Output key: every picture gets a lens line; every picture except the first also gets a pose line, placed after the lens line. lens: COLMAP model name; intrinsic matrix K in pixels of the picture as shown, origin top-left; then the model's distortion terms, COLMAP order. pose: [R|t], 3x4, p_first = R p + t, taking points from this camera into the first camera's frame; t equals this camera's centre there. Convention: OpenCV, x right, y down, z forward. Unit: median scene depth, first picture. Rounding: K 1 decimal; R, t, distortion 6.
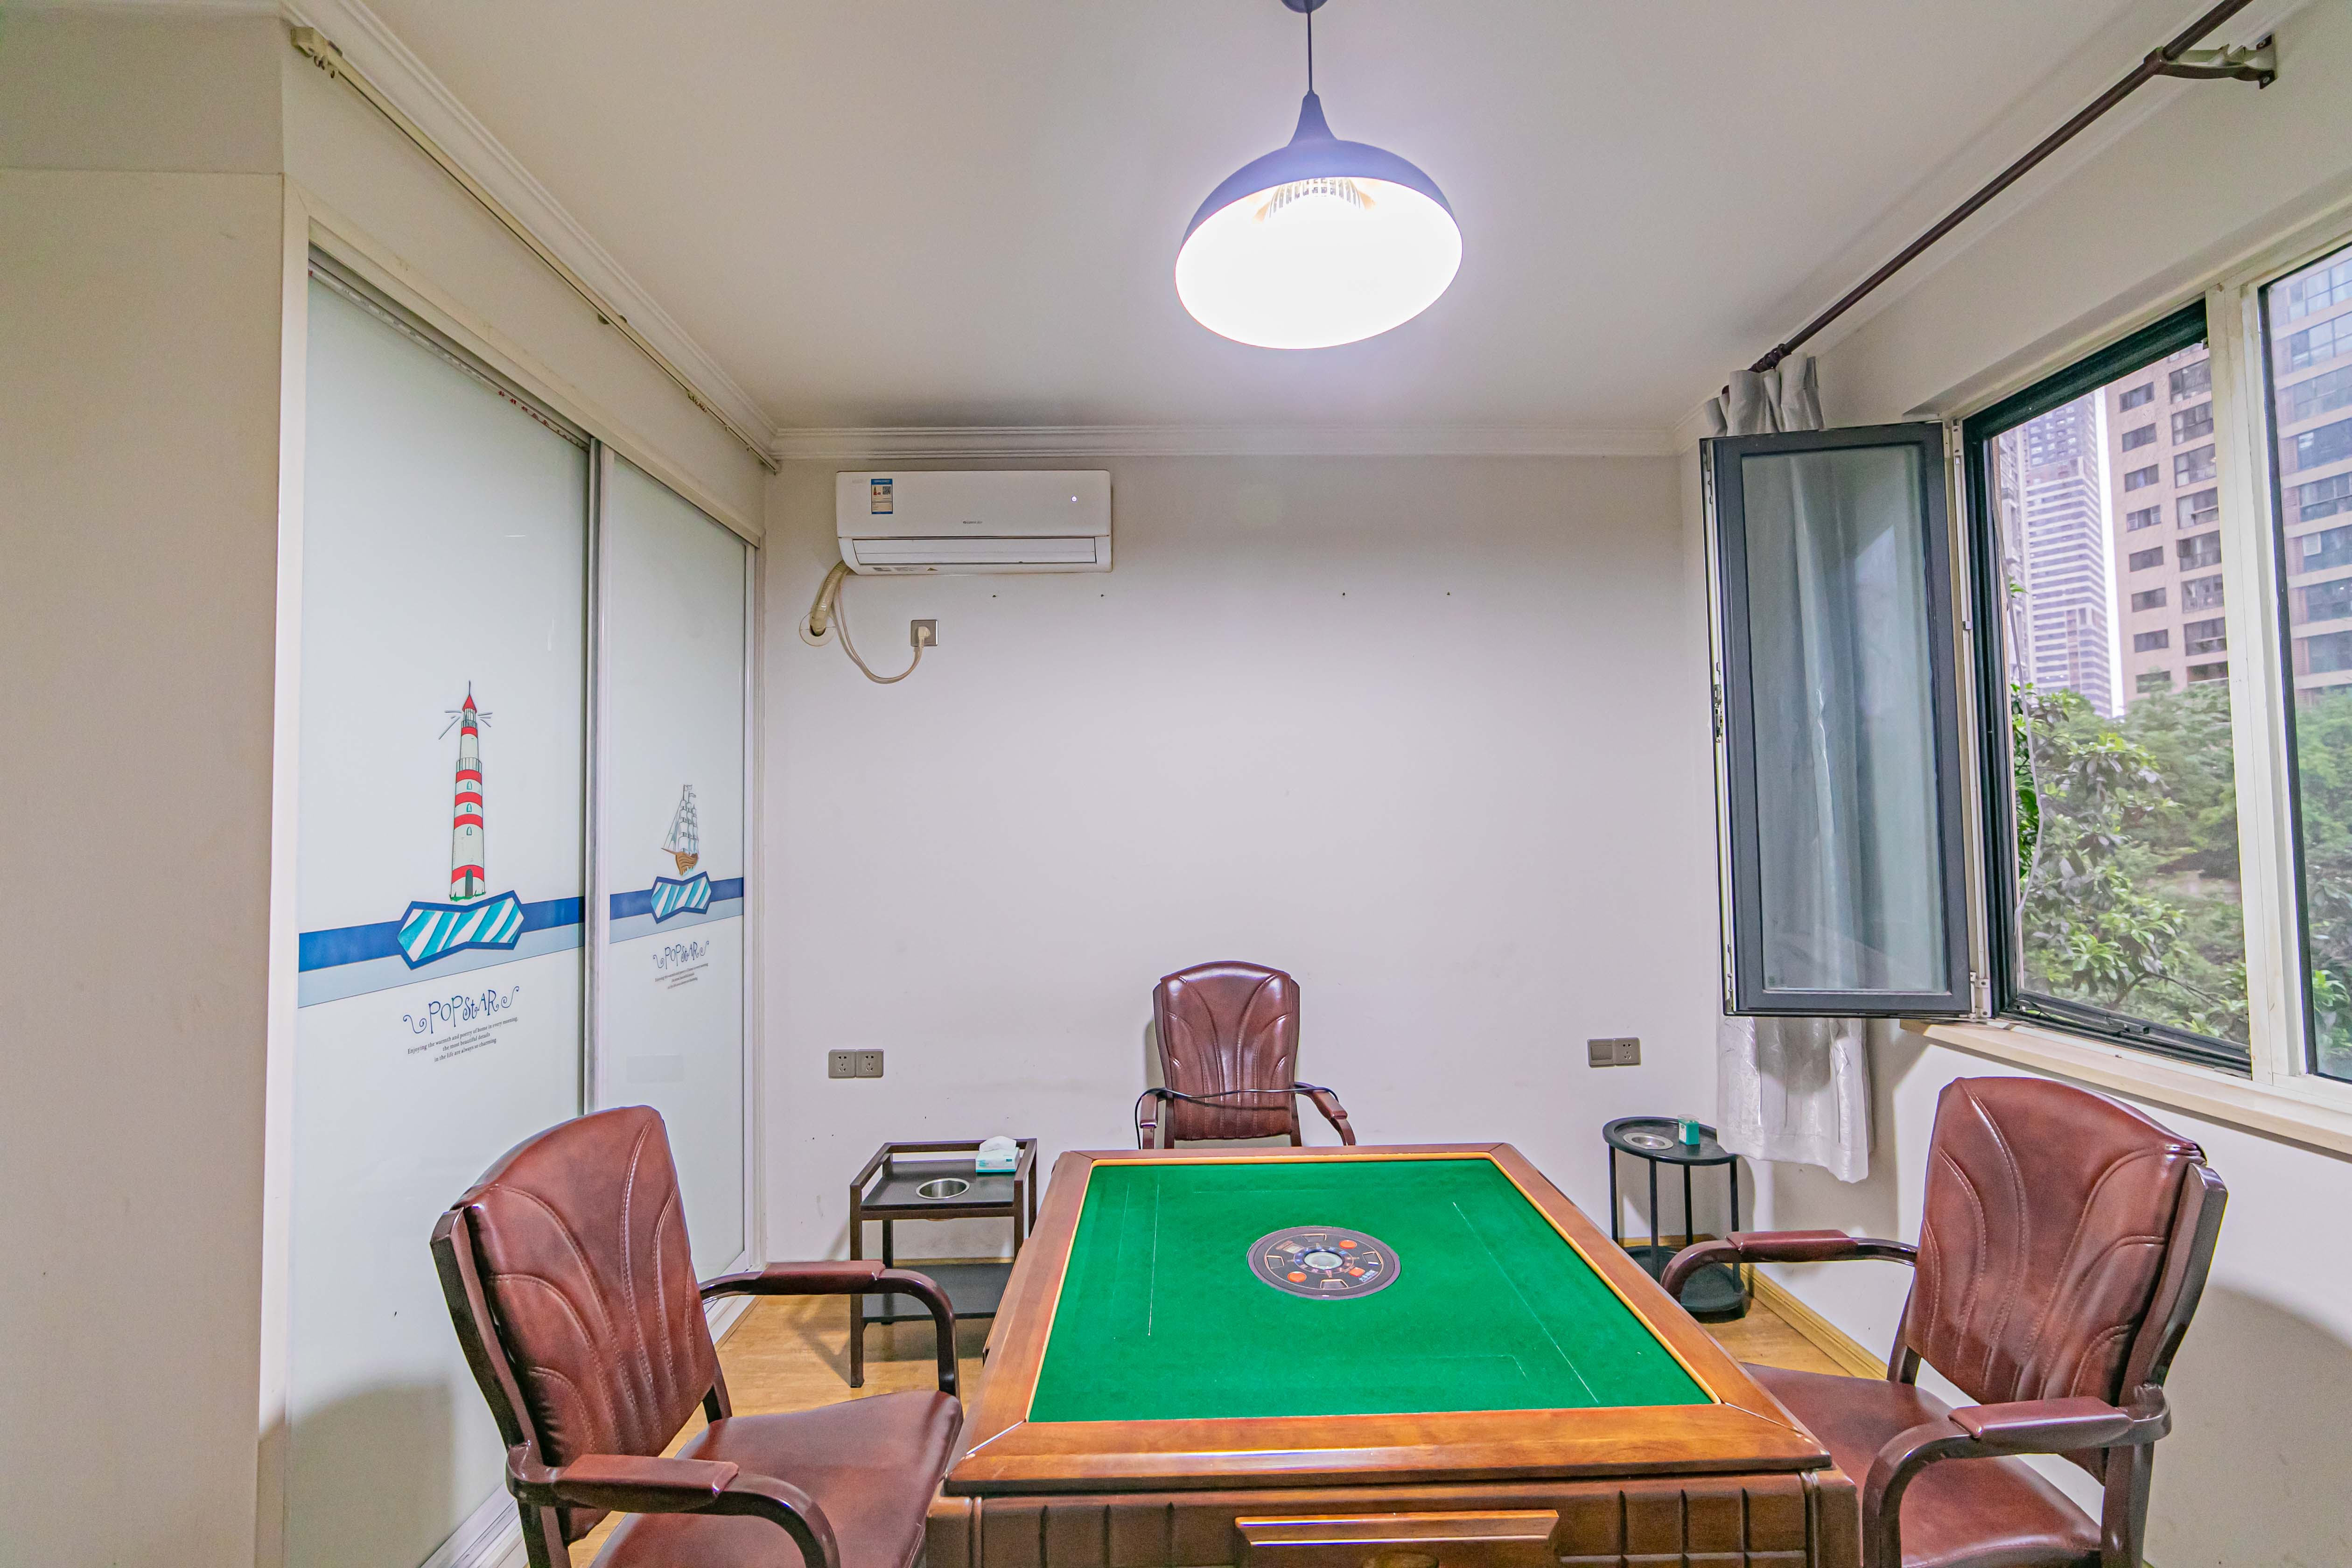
lens RADIAL K [[925.8, 0, 1179.4], [0, 925.8, 785.5], [0, 0, 1]] dist [-0.002875, 0.003508]
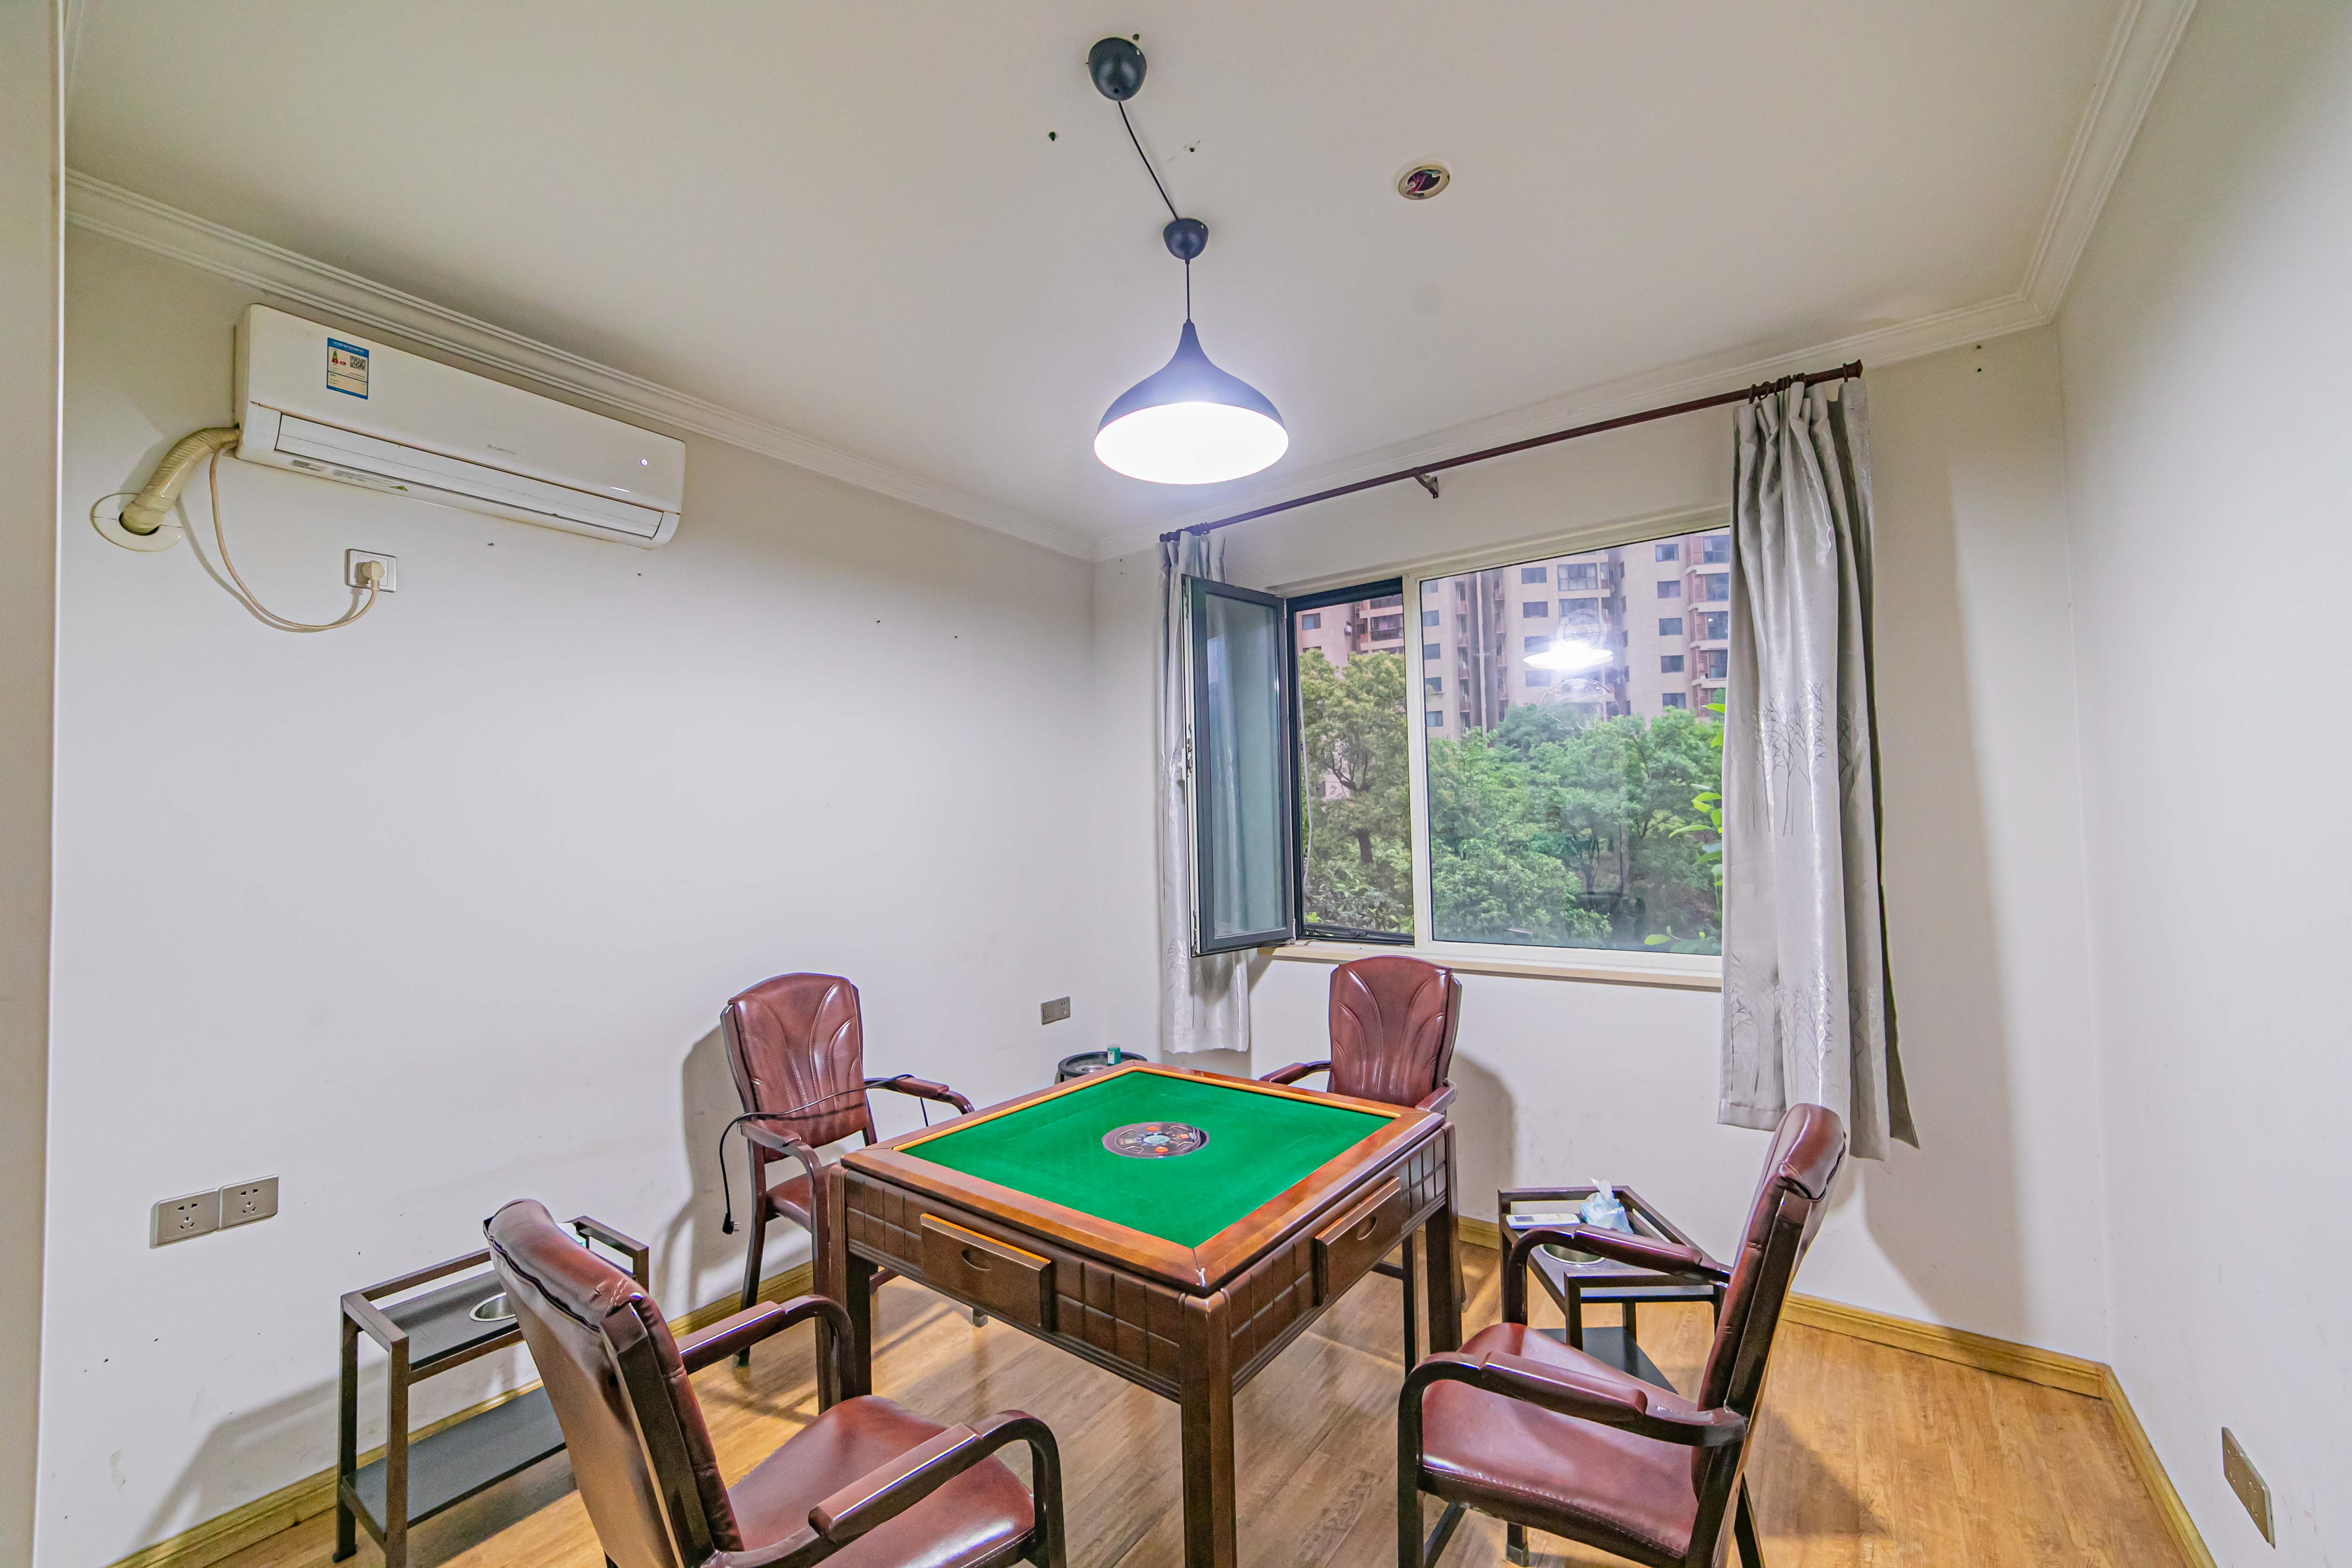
lens RADIAL K [[925.8, 0, 1201.2], [0, 925.8, 795.0], [0, 0, 1]] dist [-0.002875, 0.003508]
pose [[0.598853, 0.031789, 0.800228, -0.547973], [-0.016976, 0.999491, -0.027001, 0.020525], [-0.800679, 0.002585, 0.599088, 0.069780]]
